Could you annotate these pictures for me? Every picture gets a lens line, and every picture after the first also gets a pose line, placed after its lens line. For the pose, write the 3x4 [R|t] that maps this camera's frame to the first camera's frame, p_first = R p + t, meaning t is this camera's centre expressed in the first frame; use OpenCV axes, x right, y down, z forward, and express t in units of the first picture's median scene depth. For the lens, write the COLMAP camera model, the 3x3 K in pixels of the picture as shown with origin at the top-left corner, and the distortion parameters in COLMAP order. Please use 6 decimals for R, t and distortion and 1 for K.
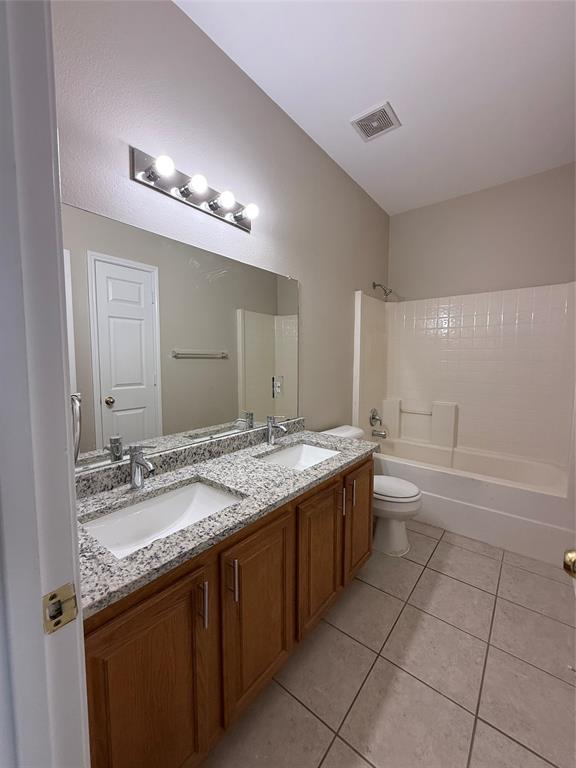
lens RADIAL K [[303.7, 0, 287.5], [0, 303.7, 384.7], [0, 0, 1]] dist [-0.009648, -0.000143]
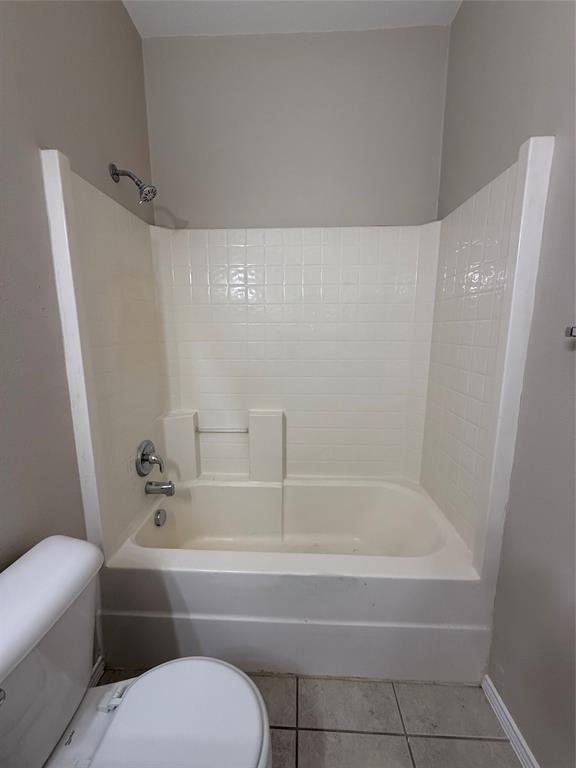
lens RADIAL K [[303.7, 0, 288.9], [0, 303.7, 385.5], [0, 0, 1]] dist [-0.009648, -0.000143]
pose [[0.799371, -0.101511, 0.592201, 0.190043], [0.051960, 0.993612, 0.100181, -0.049692], [-0.598587, -0.049311, 0.799539, 0.464603]]
